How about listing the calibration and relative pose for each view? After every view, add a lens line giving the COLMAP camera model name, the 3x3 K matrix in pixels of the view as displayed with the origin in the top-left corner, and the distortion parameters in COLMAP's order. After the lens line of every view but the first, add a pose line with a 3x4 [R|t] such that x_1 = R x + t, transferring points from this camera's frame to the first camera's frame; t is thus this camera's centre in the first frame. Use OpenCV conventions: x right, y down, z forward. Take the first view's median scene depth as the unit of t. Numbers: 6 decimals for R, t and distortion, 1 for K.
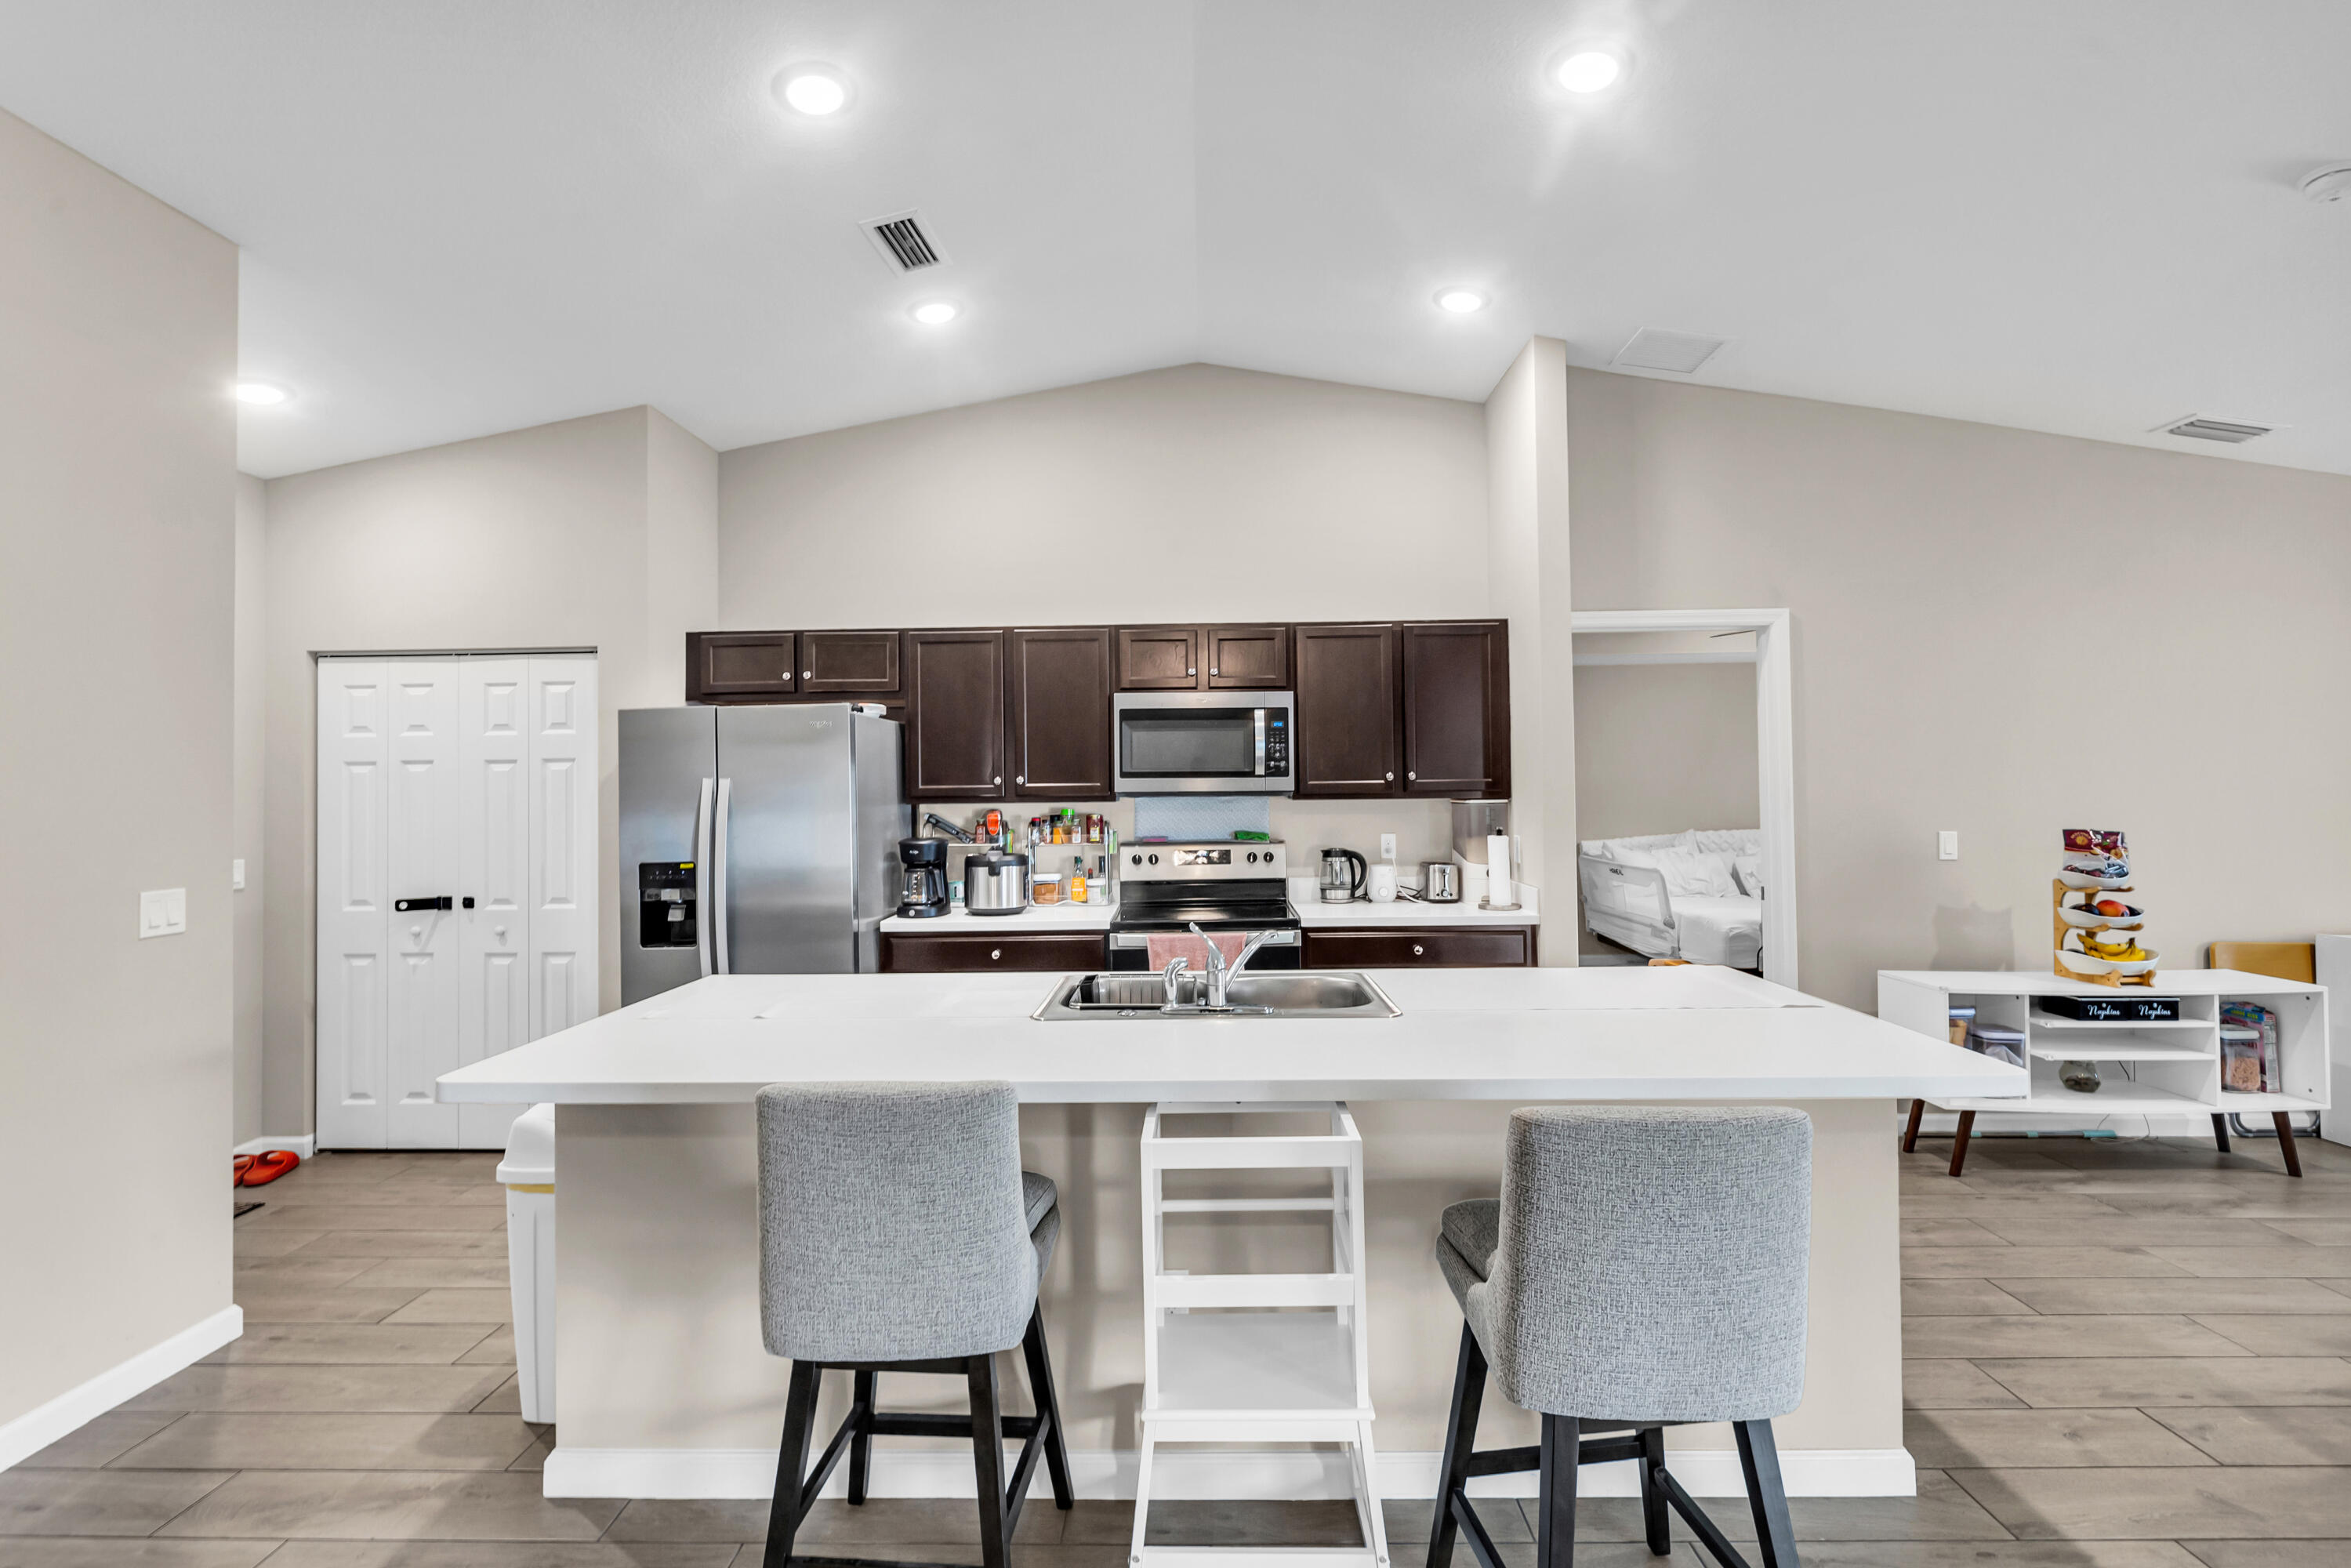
lens RADIAL K [[1023.7, 0, 1179.6], [0, 1023.7, 774.7], [0, 0, 1]] dist [-0.001810, -0.000203]
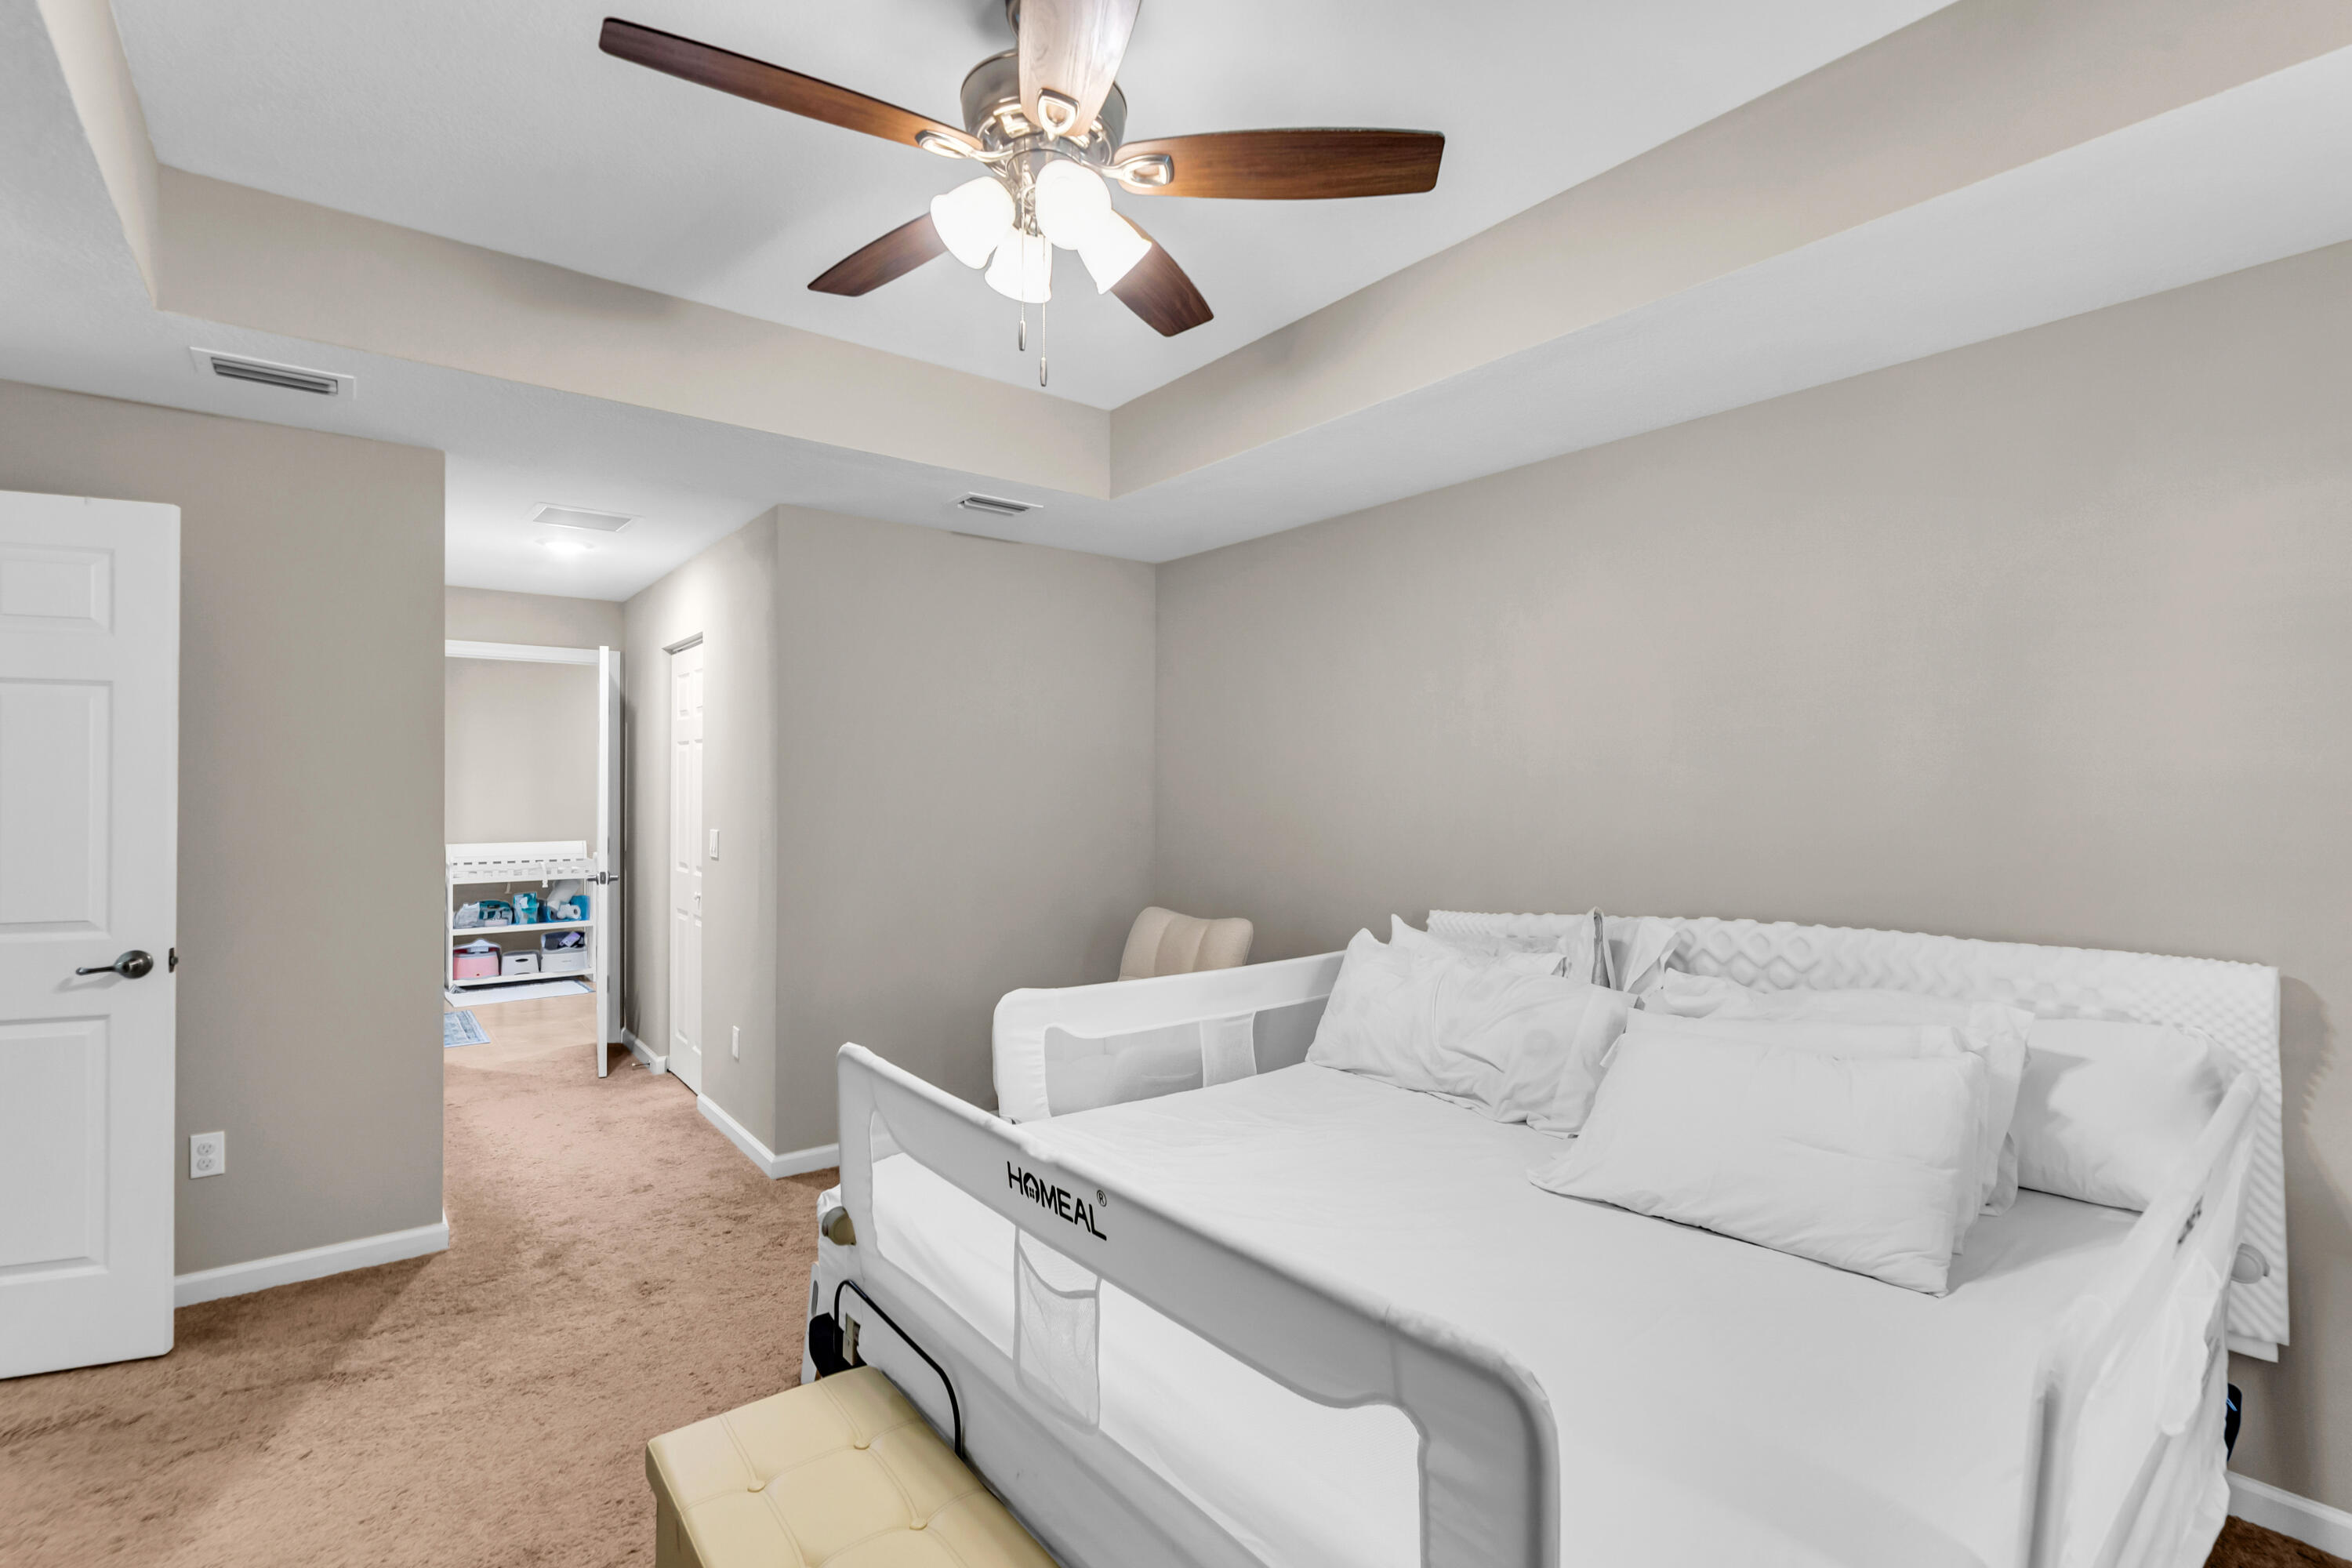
lens RADIAL K [[1058.9, 0, 1176.0], [0, 1058.9, 784.0], [0, 0, 1]] dist [0.000568, 0.000087]
pose [[0.638503, 0.014431, -0.769484, 1.250006], [0.001103, 0.999806, 0.019666, 0.010099], [0.769618, -0.013406, 0.638364, 1.233259]]
